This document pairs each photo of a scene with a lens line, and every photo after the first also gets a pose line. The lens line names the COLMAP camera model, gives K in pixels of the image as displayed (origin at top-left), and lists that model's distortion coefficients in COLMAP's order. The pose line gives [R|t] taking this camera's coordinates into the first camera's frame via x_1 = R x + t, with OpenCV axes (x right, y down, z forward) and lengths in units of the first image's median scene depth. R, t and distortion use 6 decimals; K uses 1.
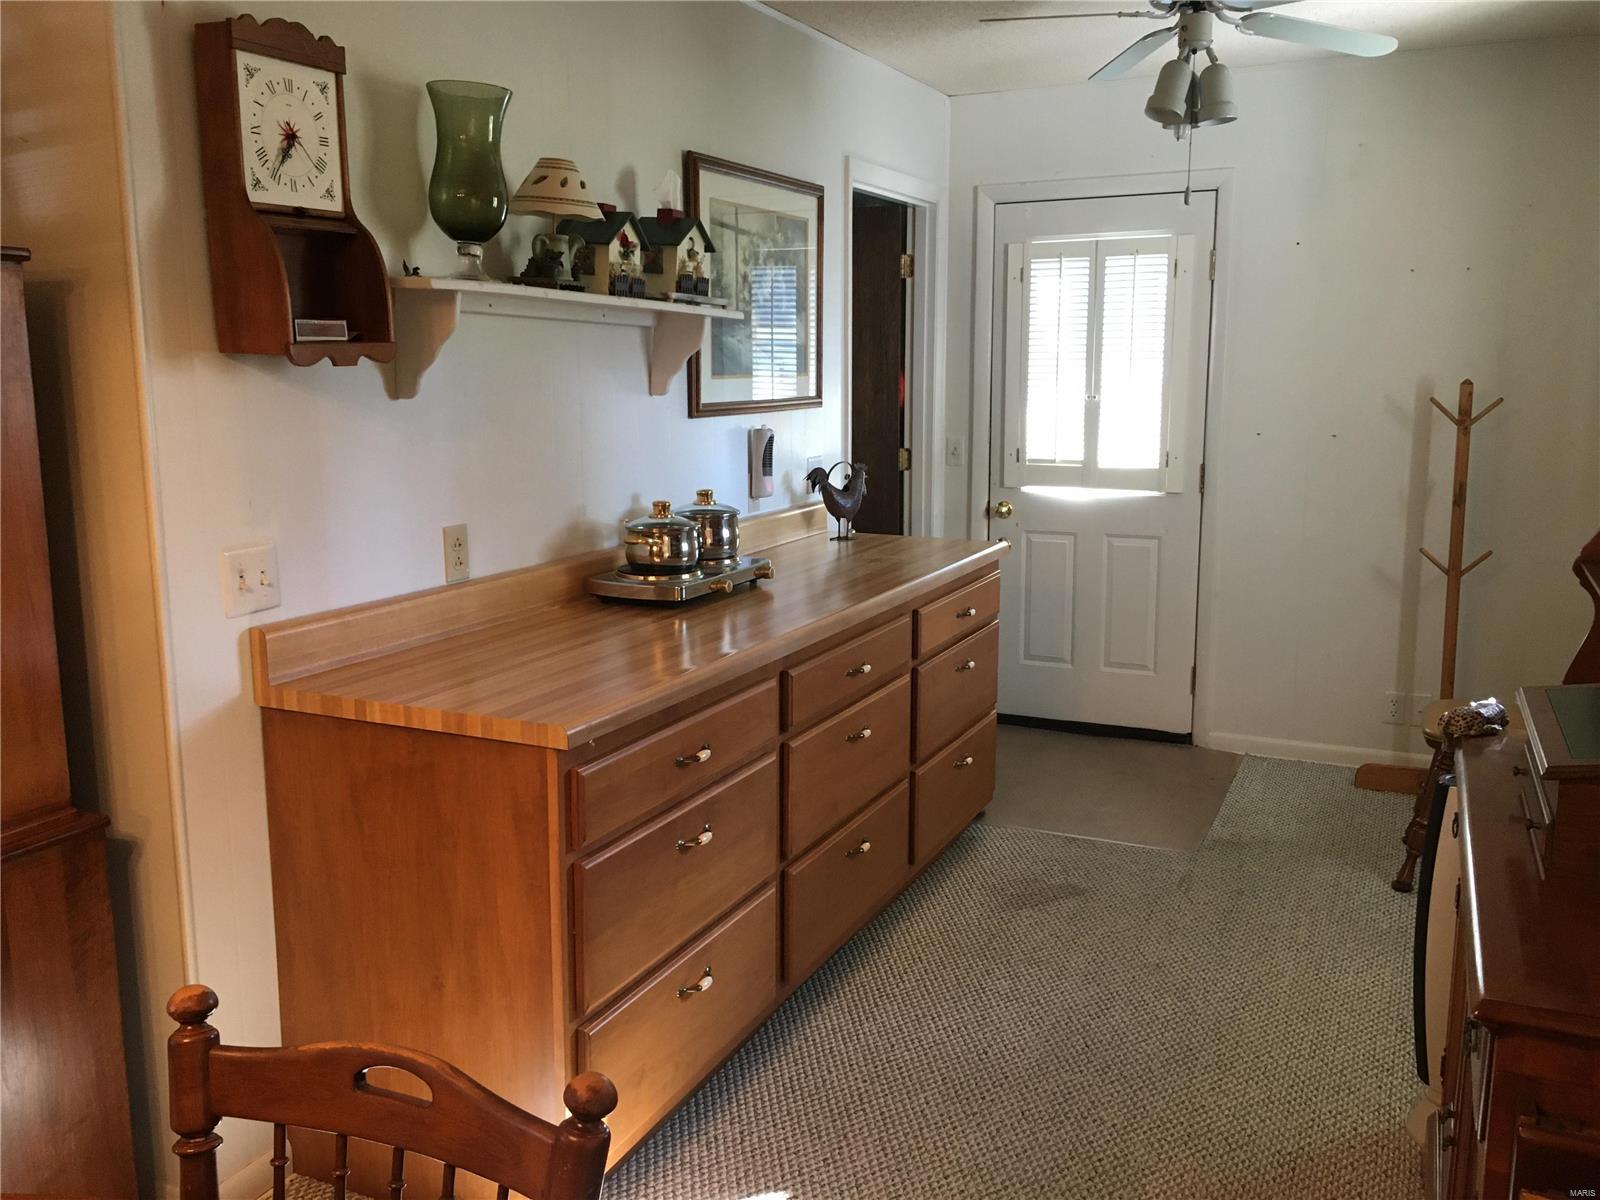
lens RADIAL K [[1370.9, 0, 804.7], [0, 1370.9, 591.1], [0, 0, 1]] dist [0.099316, -0.121700]
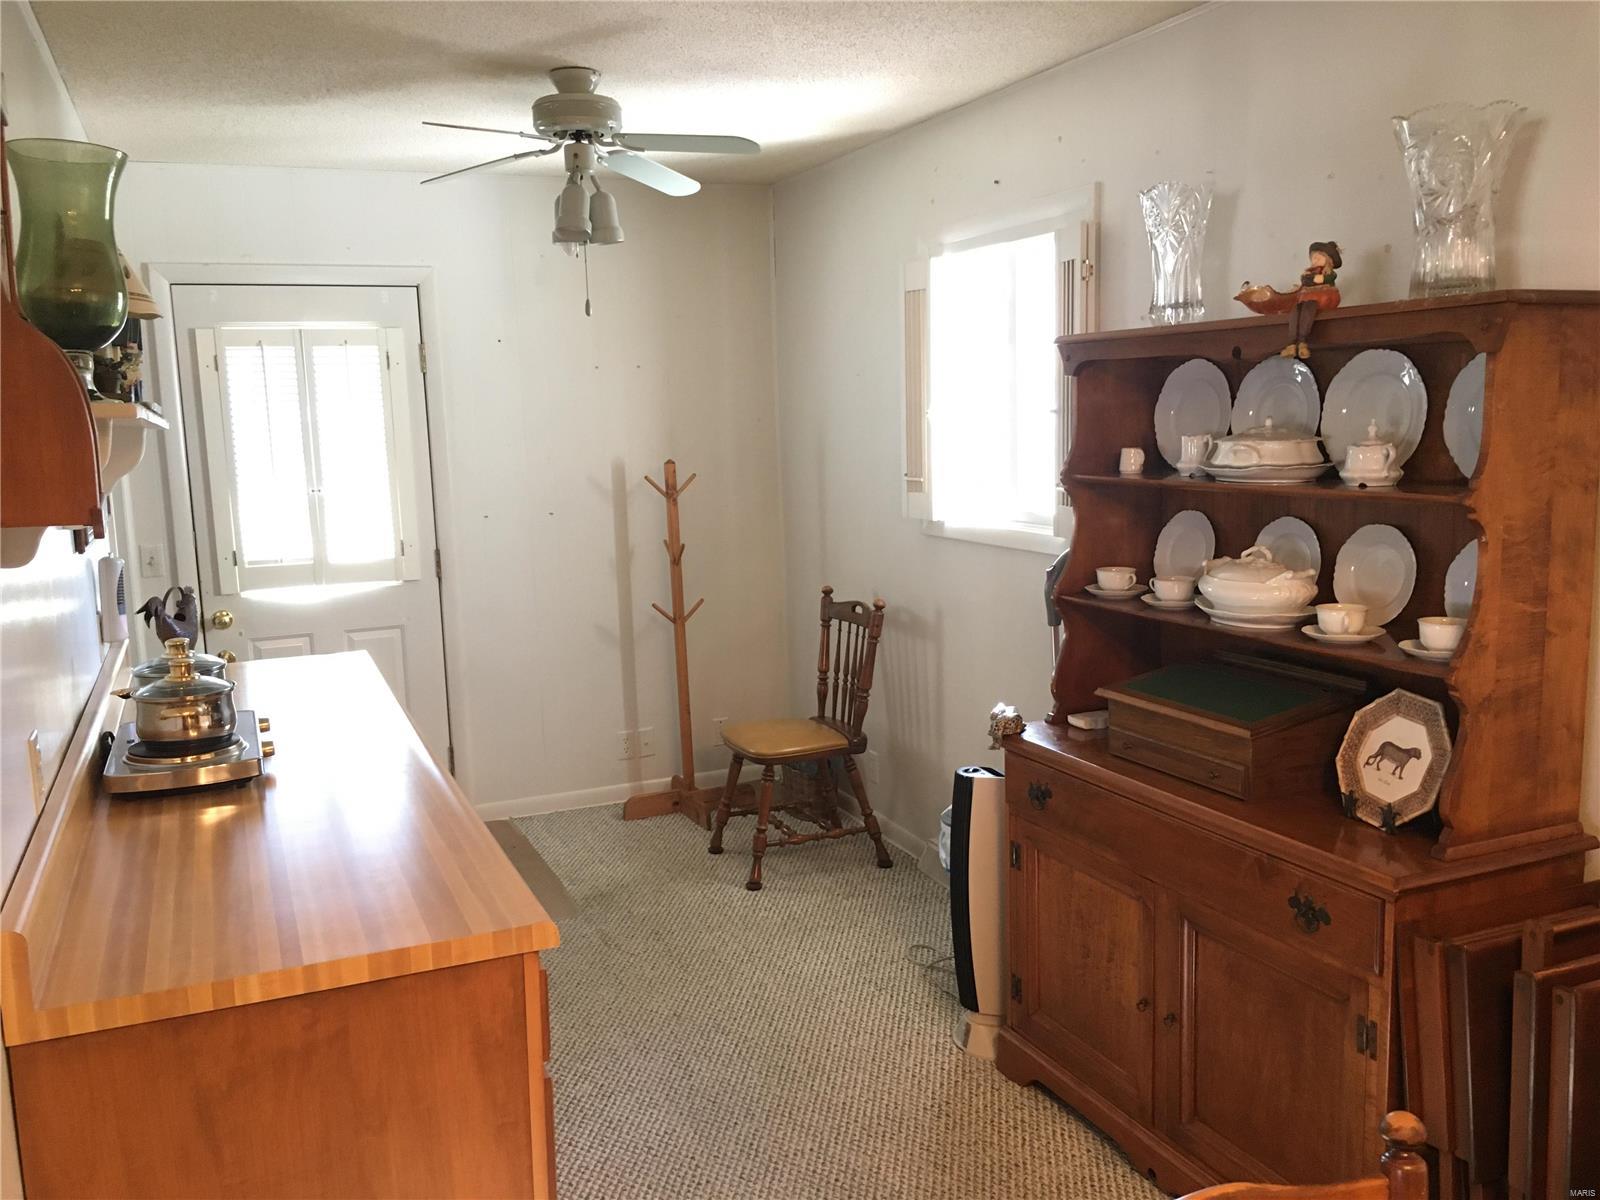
lens RADIAL K [[1370.9, 0, 804.7], [0, 1370.9, 591.1], [0, 0, 1]] dist [0.099316, -0.121700]
pose [[0.659783, -0.119869, 0.741834, -0.300816], [0.153223, 0.987916, 0.023356, -0.044725], [-0.735669, 0.098256, 0.670176, 0.121206]]
